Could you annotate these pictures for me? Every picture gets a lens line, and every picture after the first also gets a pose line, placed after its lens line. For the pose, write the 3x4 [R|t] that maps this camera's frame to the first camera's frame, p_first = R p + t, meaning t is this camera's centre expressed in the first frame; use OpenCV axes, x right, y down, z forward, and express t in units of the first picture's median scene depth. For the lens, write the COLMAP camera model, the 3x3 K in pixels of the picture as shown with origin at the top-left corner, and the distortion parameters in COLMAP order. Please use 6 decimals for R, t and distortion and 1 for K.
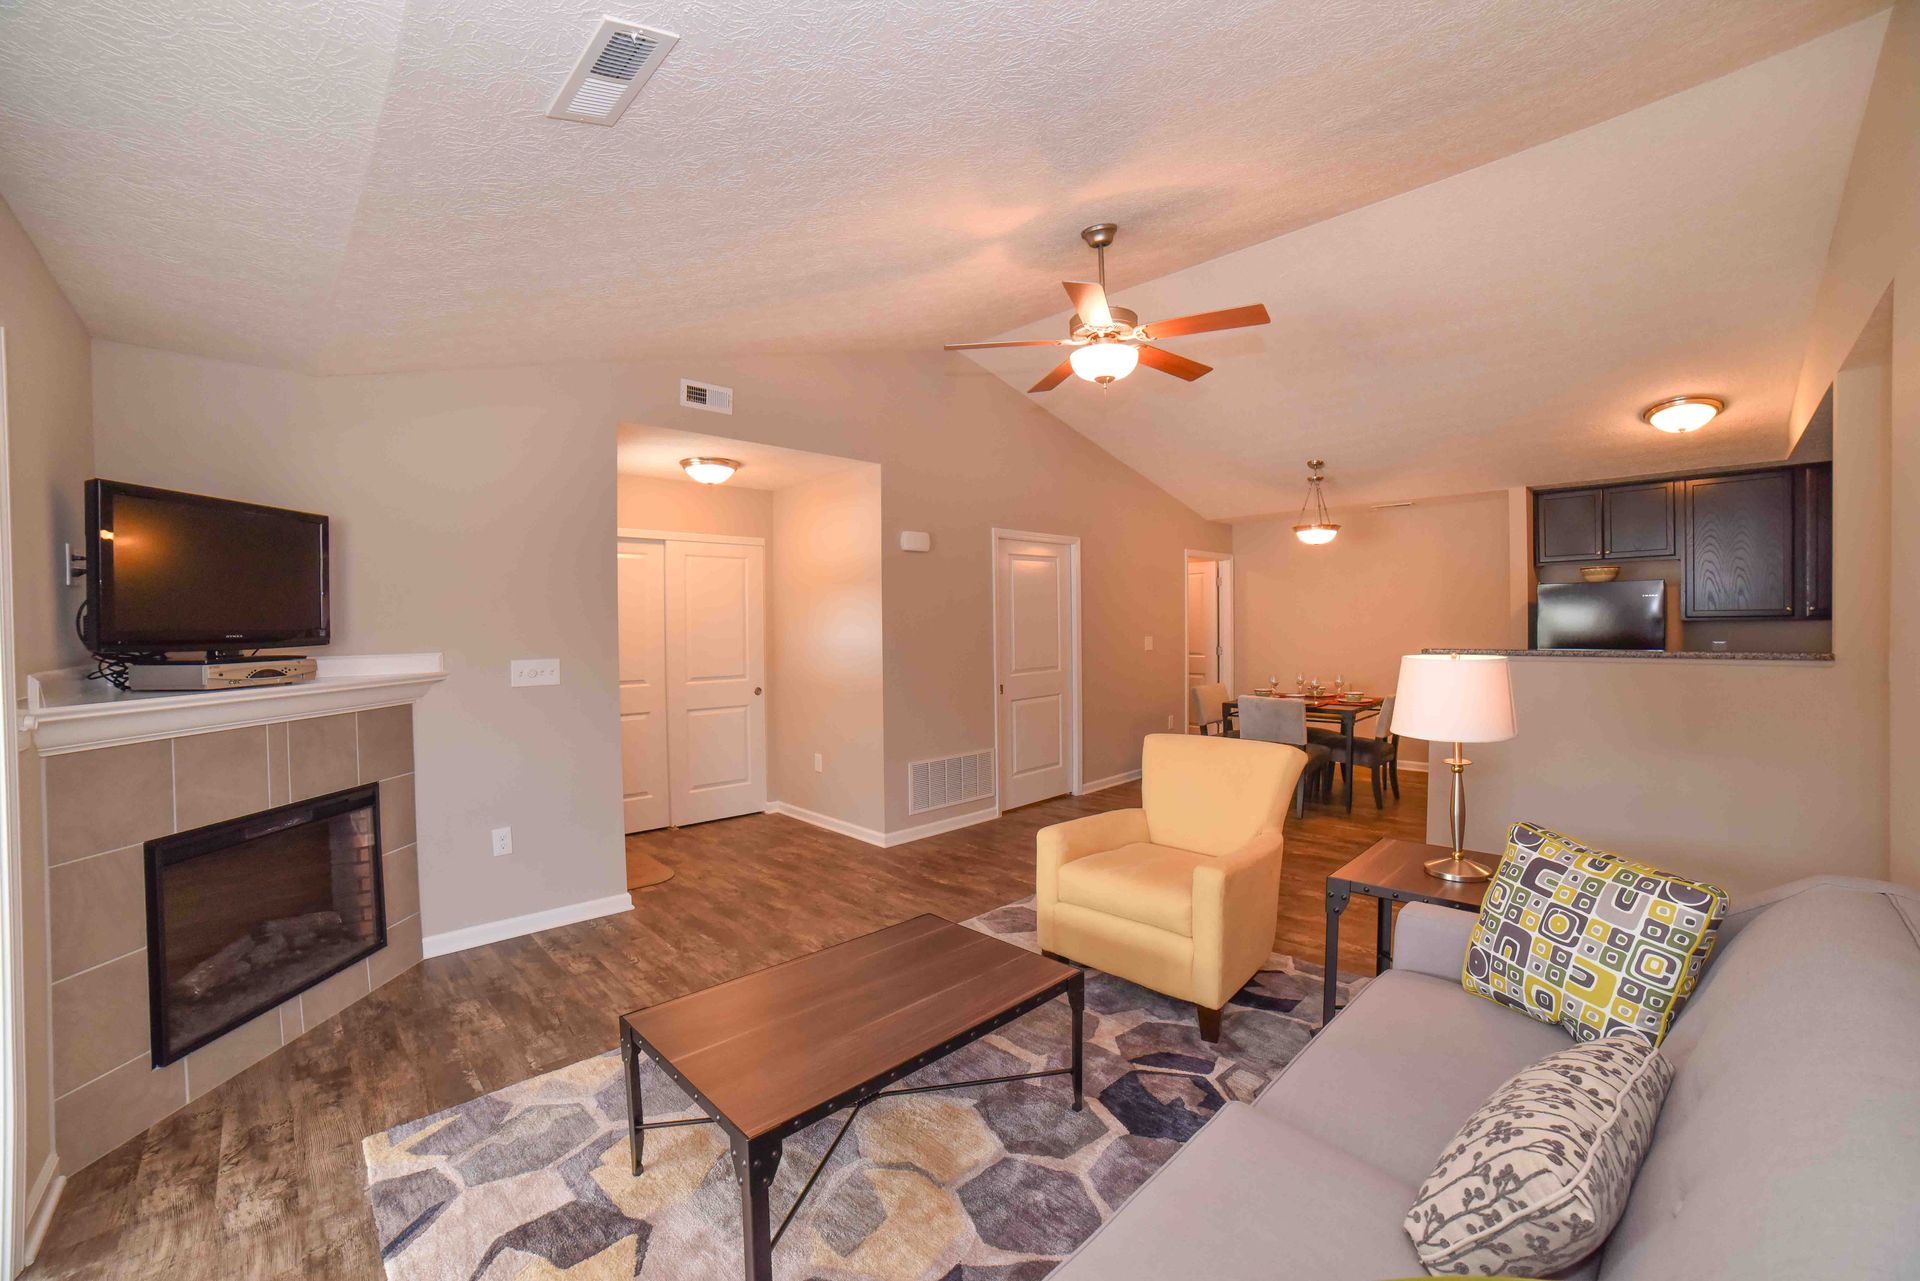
lens RADIAL K [[788.5, 0, 960.4], [0, 788.5, 633.1], [0, 0, 1]] dist [-0.003968, 0.000644]
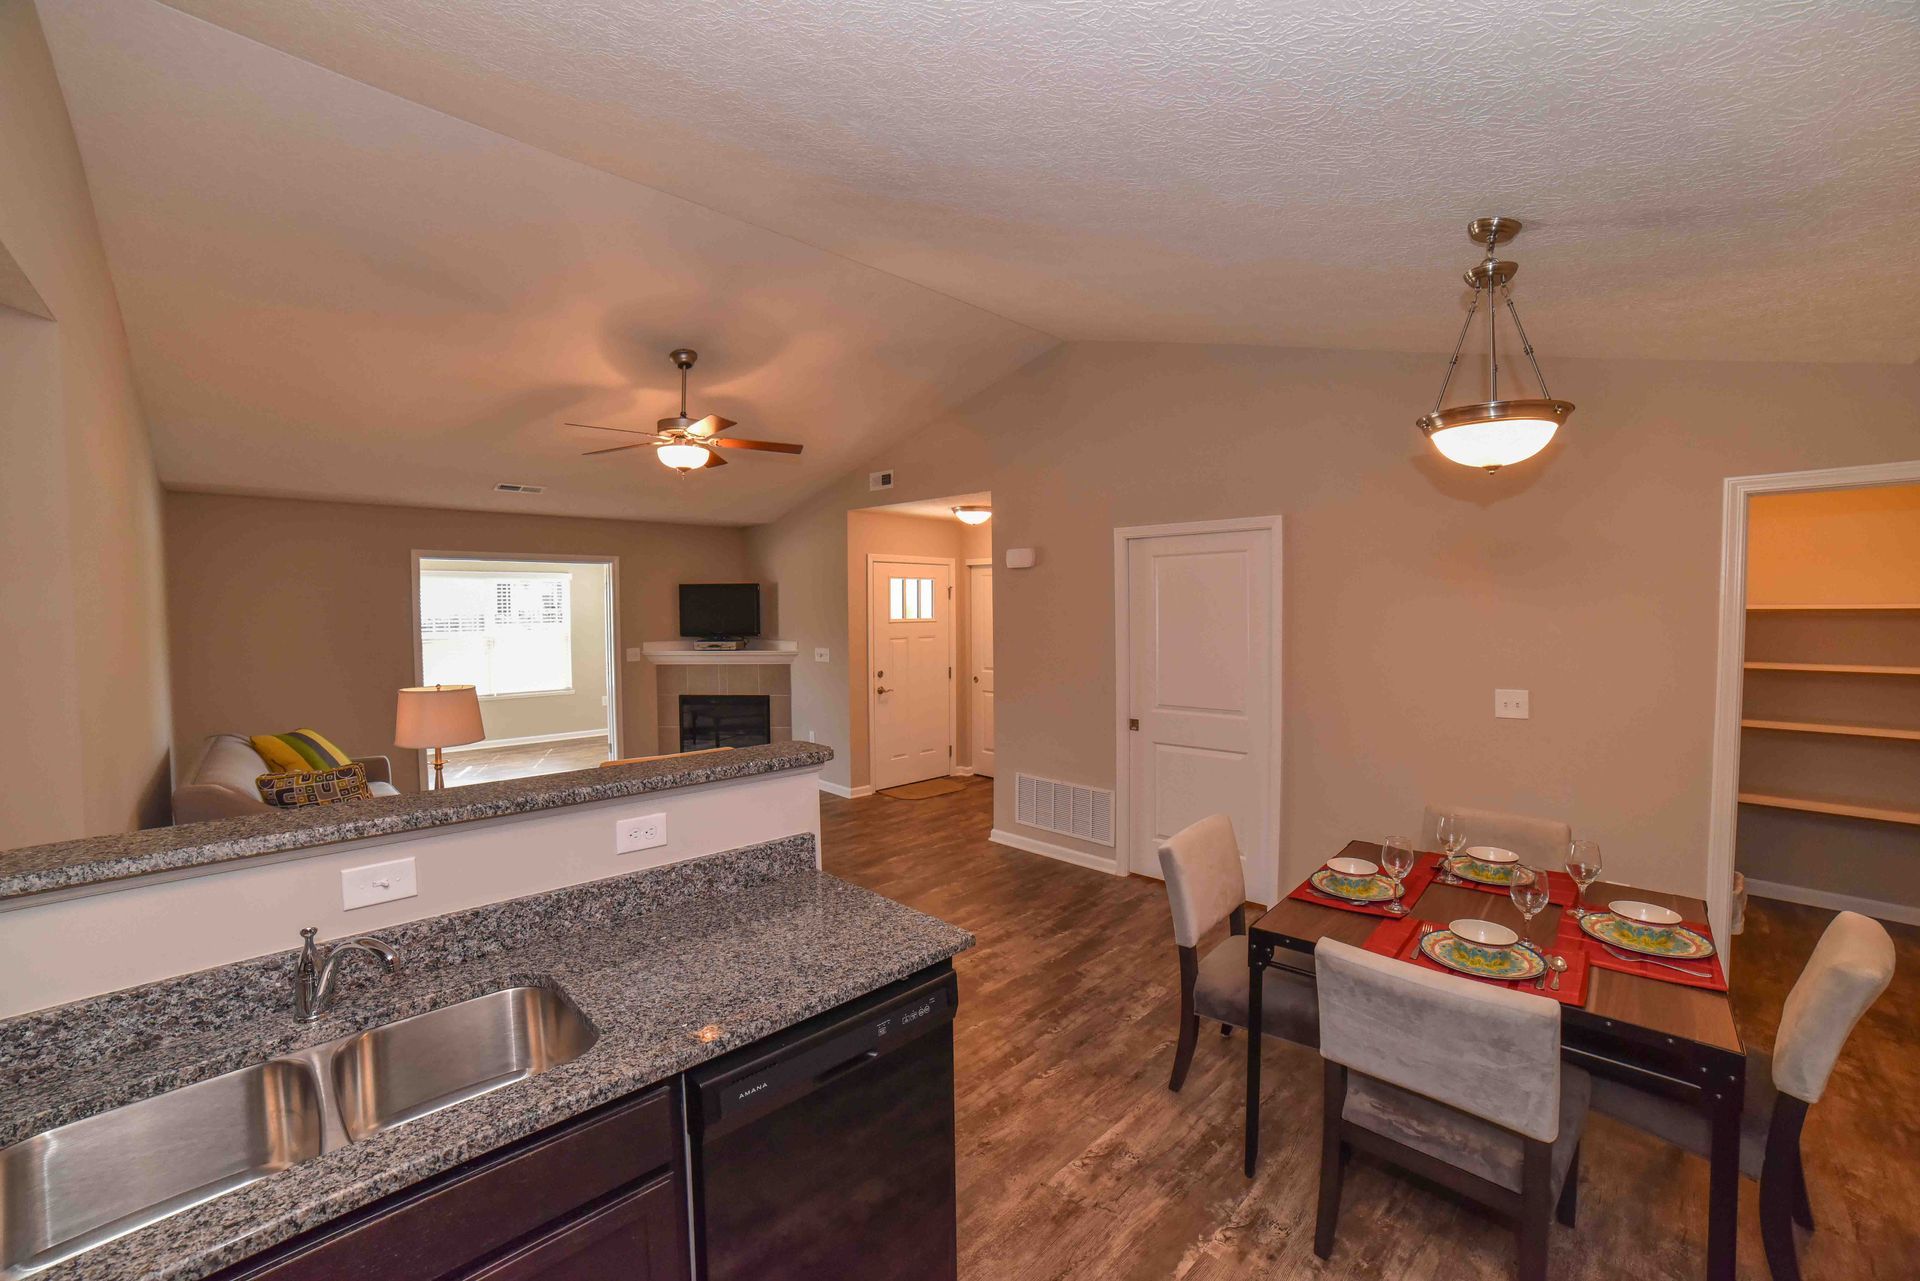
lens RADIAL K [[788.5, 0, 949.6], [0, 788.5, 641.3], [0, 0, 1]] dist [-0.003968, 0.000644]
pose [[0.007122, 0.054902, -0.998466, 1.518906], [-0.009691, 0.998449, 0.054832, -0.101083], [0.999928, 0.009286, 0.007643, 1.428125]]
